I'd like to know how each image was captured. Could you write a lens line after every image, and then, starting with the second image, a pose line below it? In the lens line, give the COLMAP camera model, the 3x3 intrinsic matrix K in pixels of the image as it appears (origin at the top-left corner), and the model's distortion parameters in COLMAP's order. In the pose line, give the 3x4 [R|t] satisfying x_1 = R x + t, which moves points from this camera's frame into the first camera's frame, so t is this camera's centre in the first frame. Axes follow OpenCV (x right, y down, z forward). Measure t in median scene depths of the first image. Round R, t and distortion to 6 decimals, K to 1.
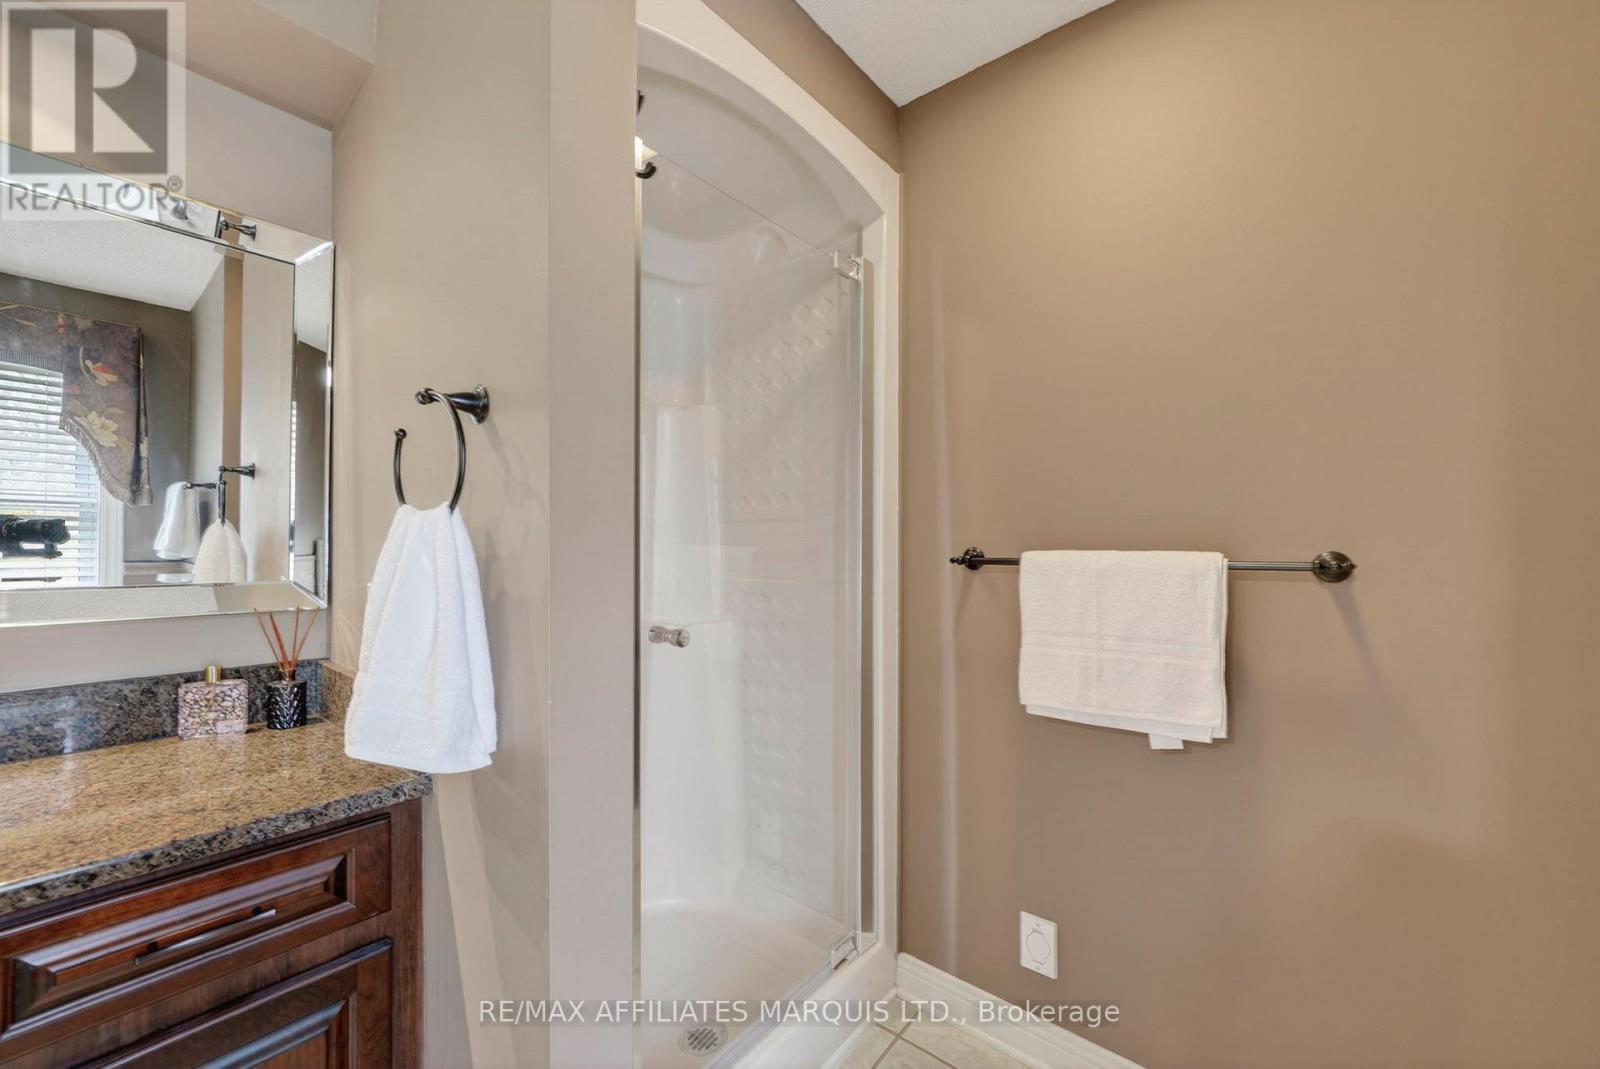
lens RADIAL K [[611.5, 0, 798.0], [0, 611.5, 542.9], [0, 0, 1]] dist [-0.015753, 0.000376]
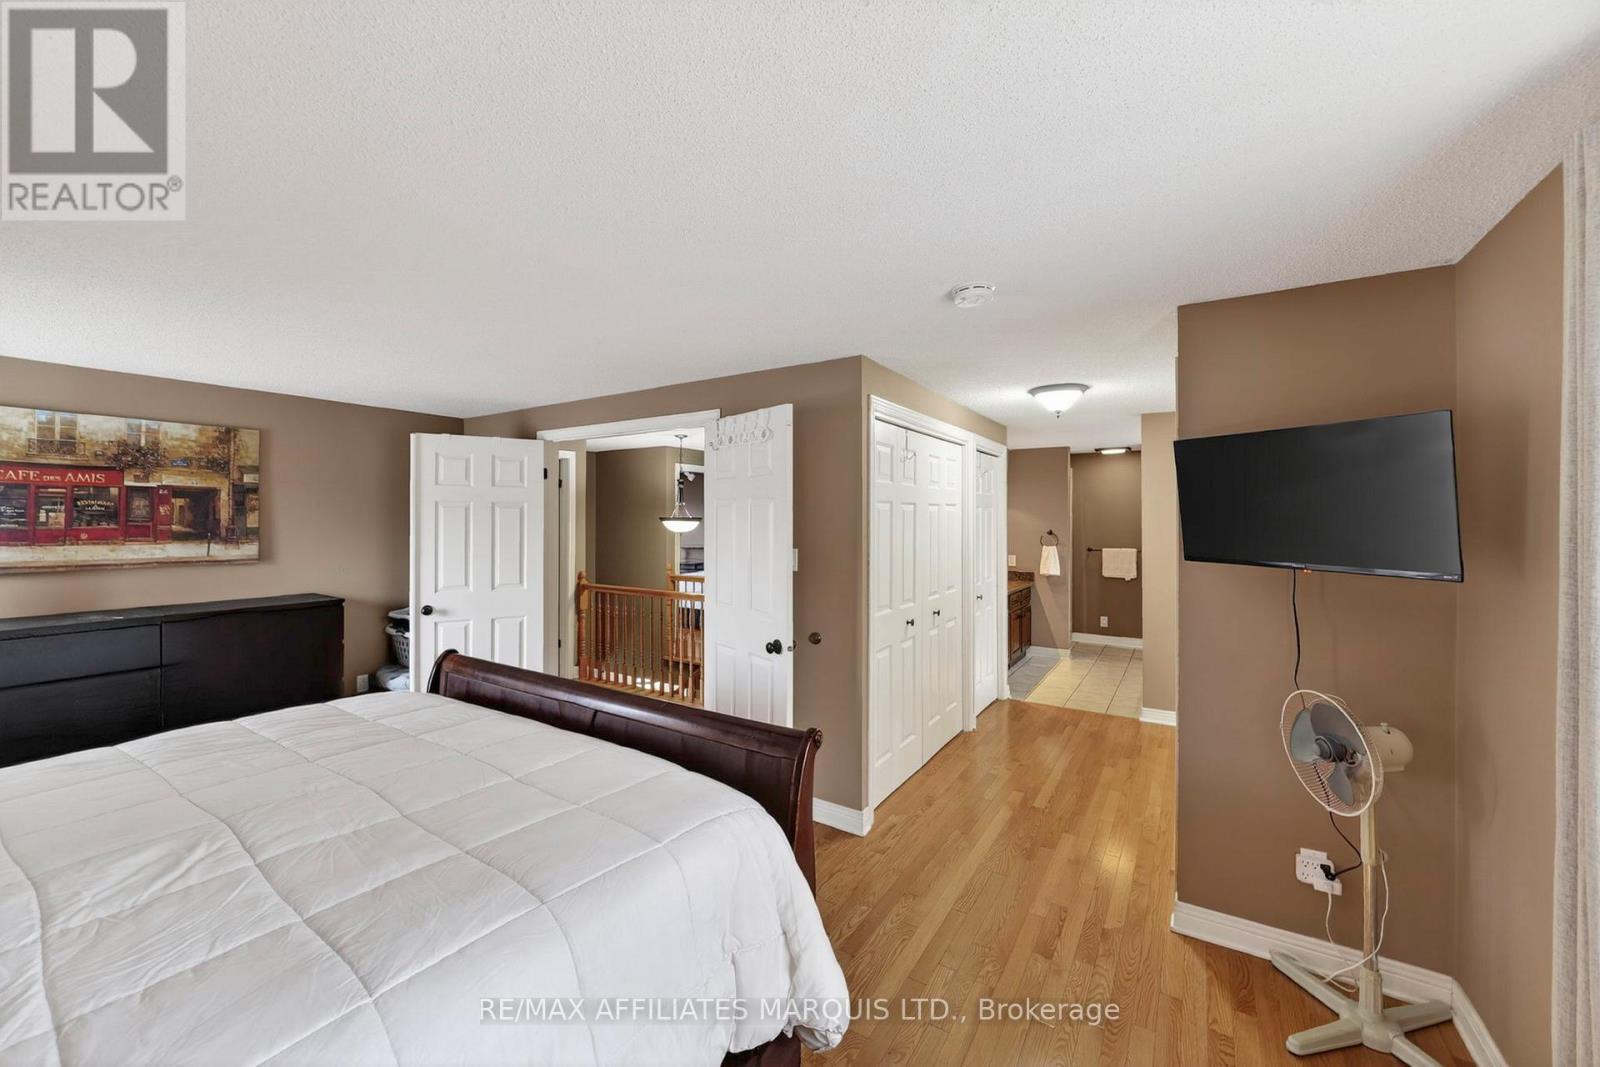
lens RADIAL K [[611.5, 0, 800.4], [0, 611.5, 530.7], [0, 0, 1]] dist [-0.015753, 0.000376]
pose [[0.992301, -0.014940, 0.122949, -2.693936], [0.013135, 0.999794, 0.015484, -0.236838], [-0.123155, -0.013750, 0.992292, -3.690111]]
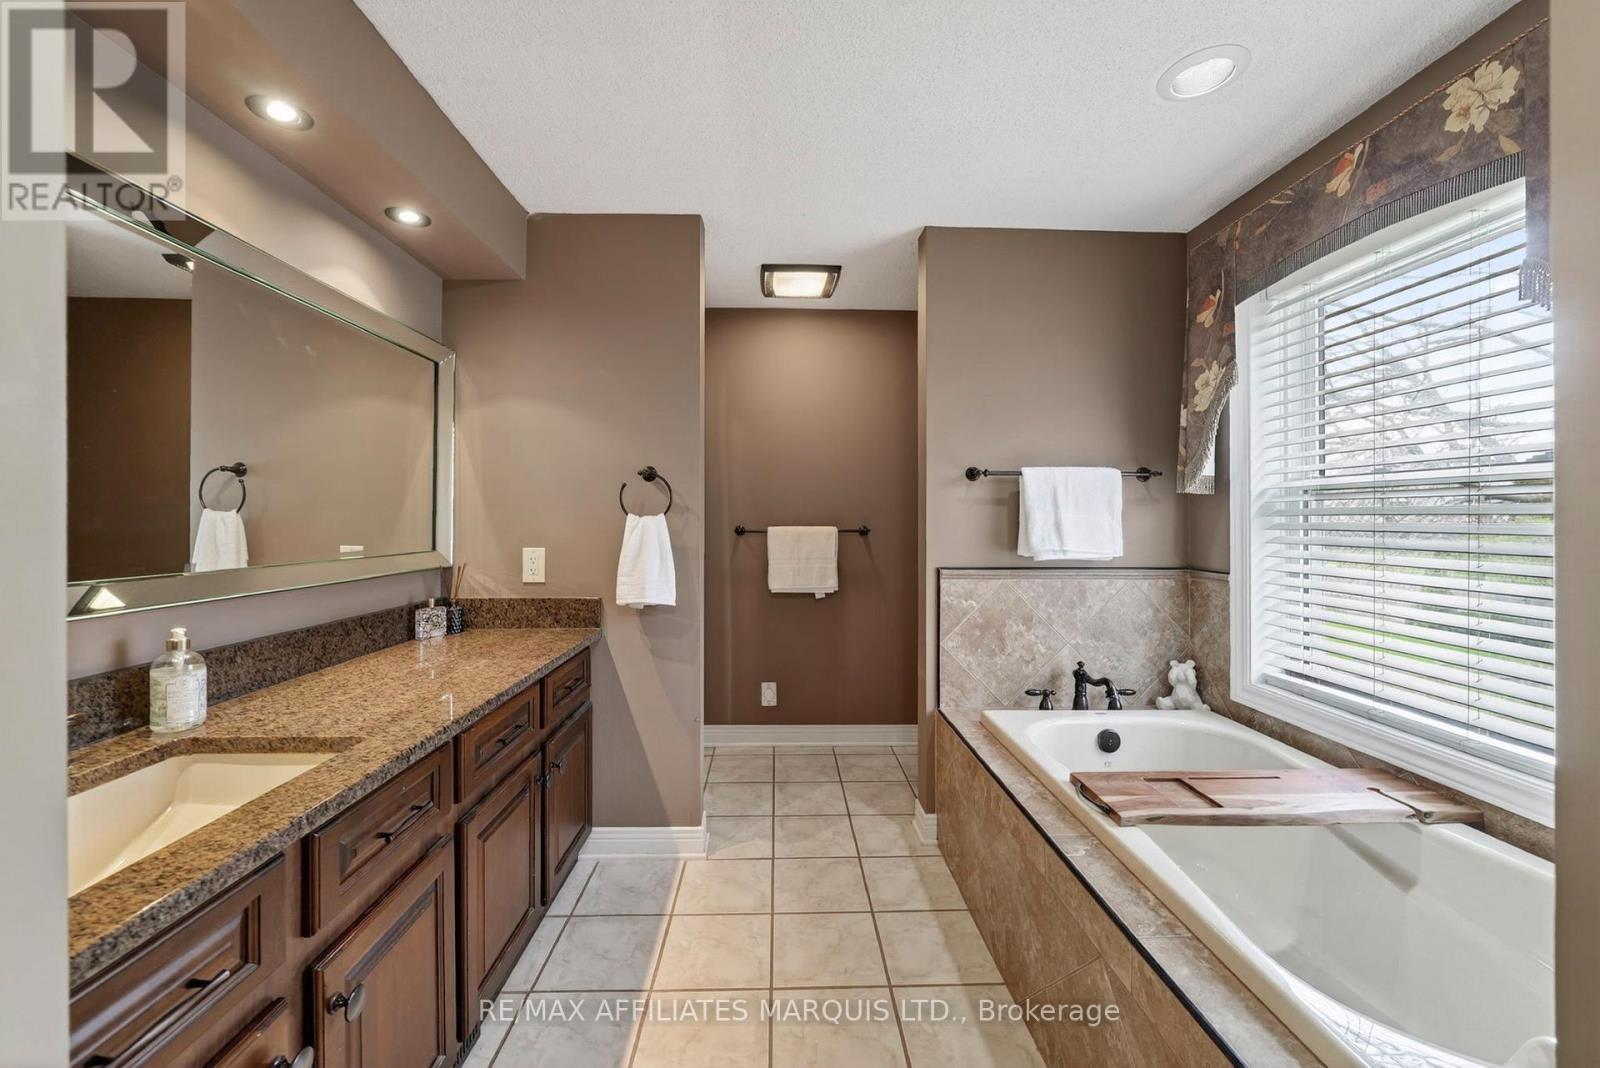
lens RADIAL K [[611.5, 0, 789.7], [0, 611.5, 514.1], [0, 0, 1]] dist [-0.015753, 0.000376]
pose [[0.757358, 0.000116, 0.652999, -1.014492], [-0.000582, 1.000000, 0.000497, -0.033654], [-0.652999, -0.000756, 0.757358, -0.786671]]
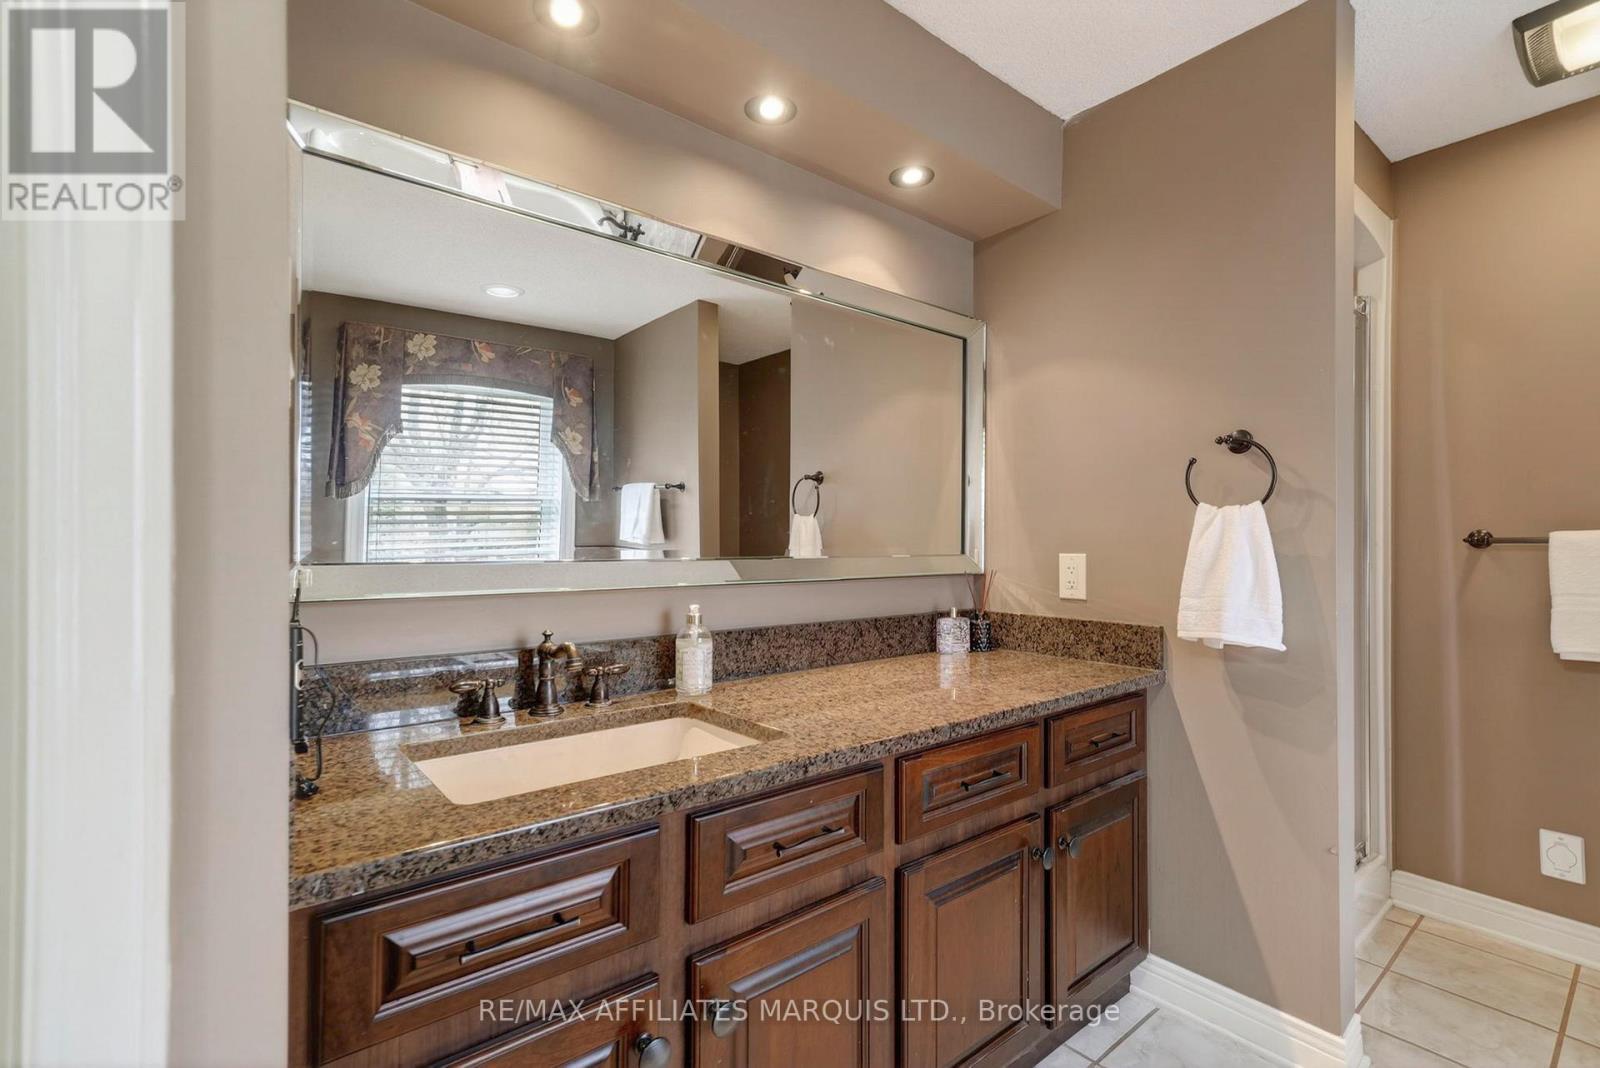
lens RADIAL K [[721.9, 0, 787.9], [0, 721.9, 536.1], [0, 0, 1]] dist [0.004285, 0.002831]
pose [[0.980455, -0.004664, -0.196690, -0.776162], [0.004723, 0.999989, -0.000173, 0.014116], [0.196688, -0.000760, 0.980466, -0.687424]]
